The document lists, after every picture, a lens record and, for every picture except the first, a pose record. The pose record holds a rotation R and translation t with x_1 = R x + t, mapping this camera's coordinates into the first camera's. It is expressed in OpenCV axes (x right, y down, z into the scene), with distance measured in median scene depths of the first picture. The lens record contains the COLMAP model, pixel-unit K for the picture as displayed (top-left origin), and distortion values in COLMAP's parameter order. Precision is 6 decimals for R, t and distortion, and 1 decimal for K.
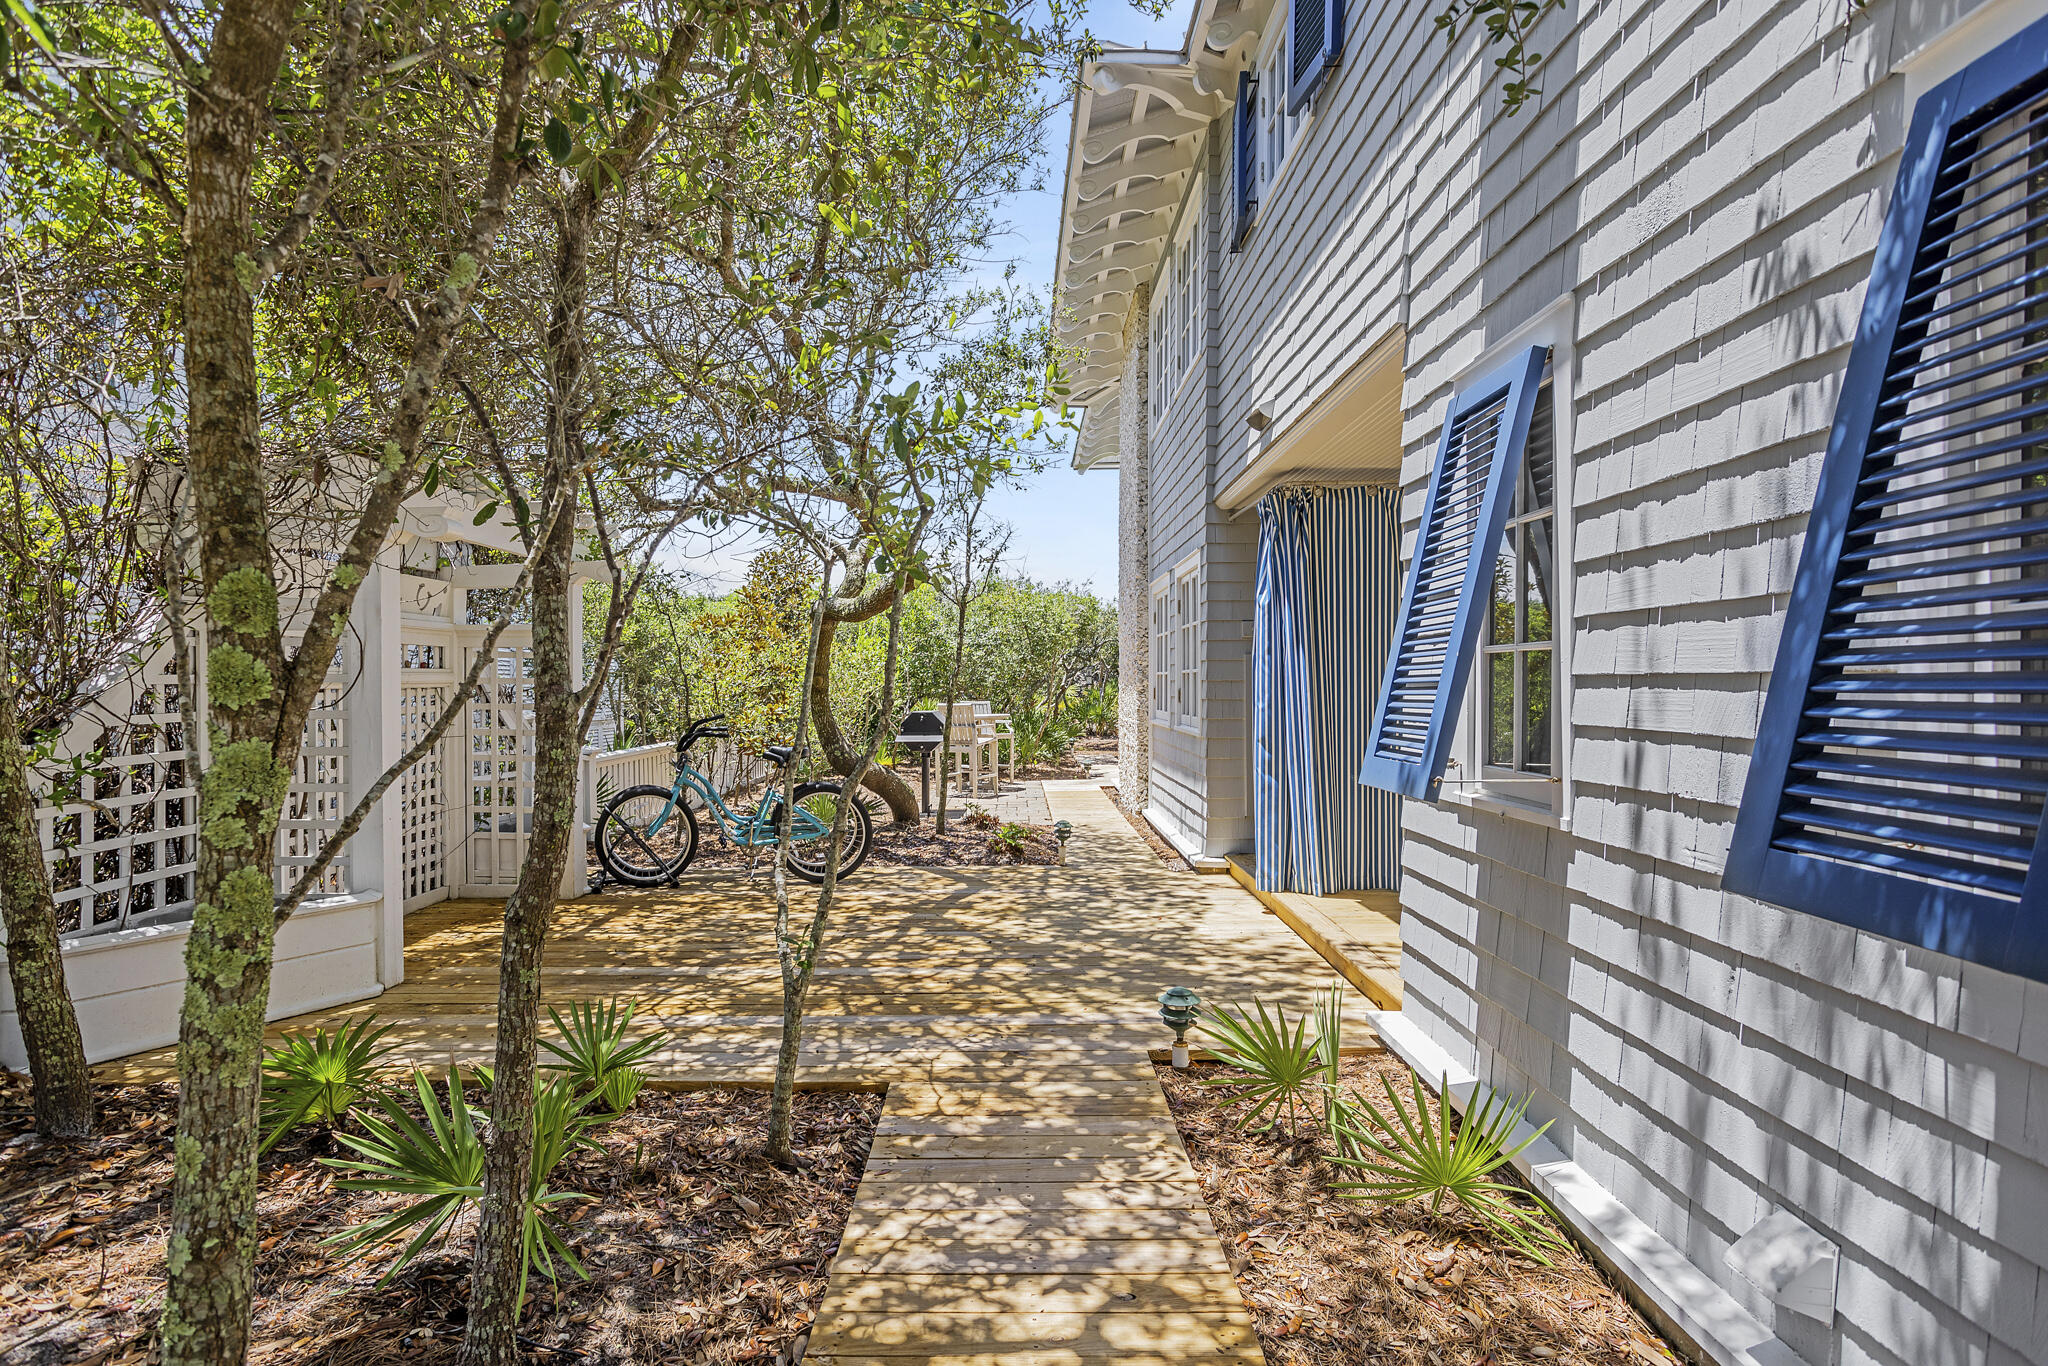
lens RADIAL K [[998.8, 0, 1025.2], [0, 998.8, 685.8], [0, 0, 1]] dist [-0.006559, -0.000366]
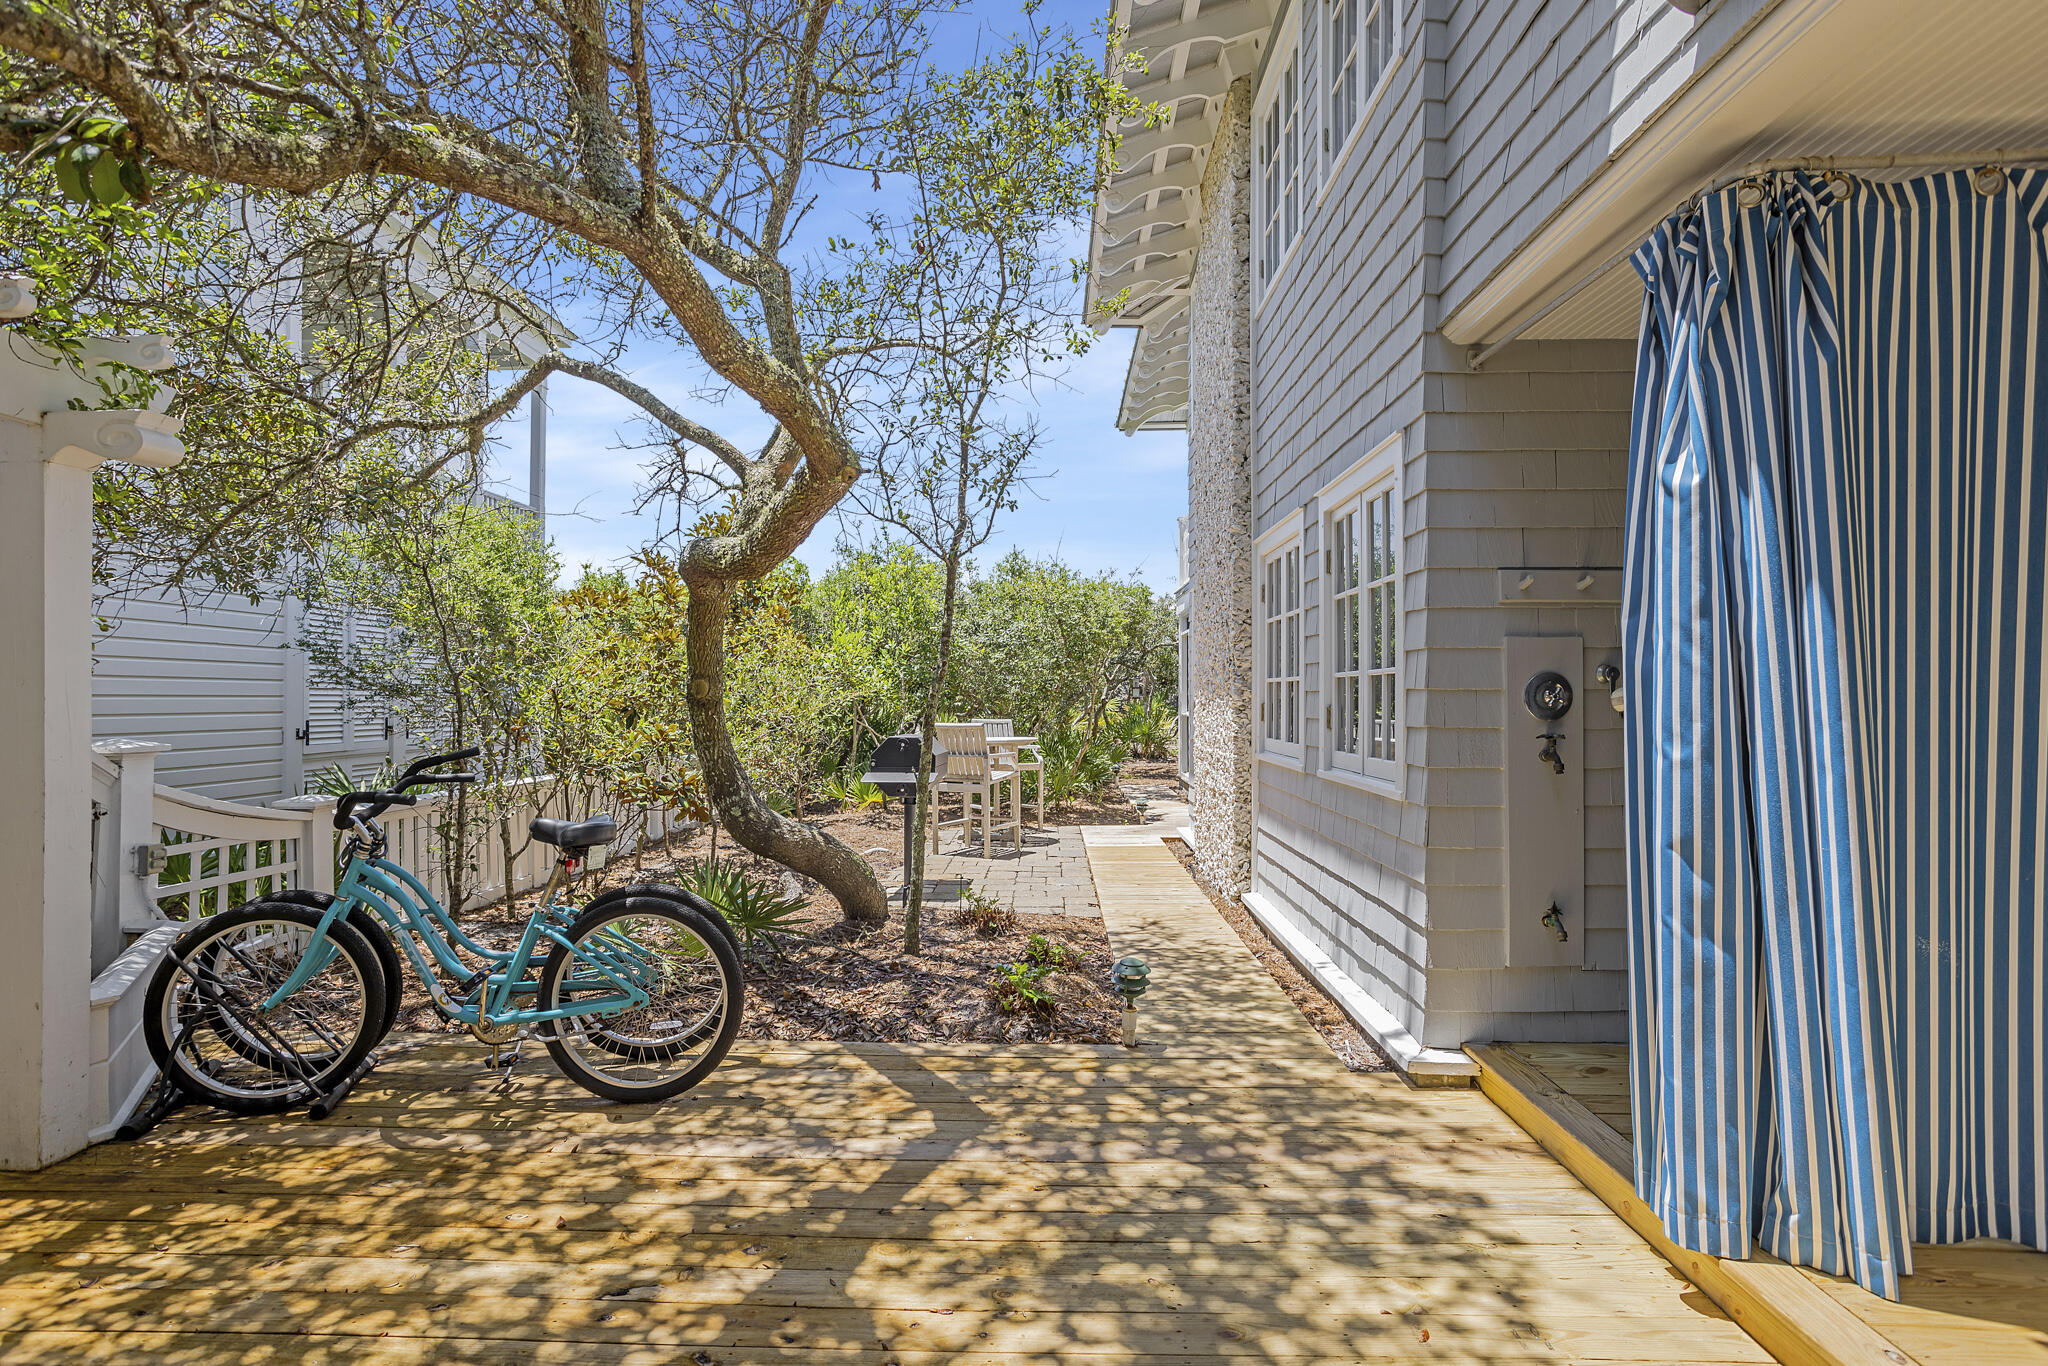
lens RADIAL K [[998.8, 0, 974.4], [0, 998.8, 616.0], [0, 0, 1]] dist [-0.006559, -0.000366]
pose [[0.996456, 0.001149, -0.084105, -0.000235], [-0.008083, 0.996587, -0.082154, 0.000457], [0.083724, 0.082543, 0.993064, 0.386063]]
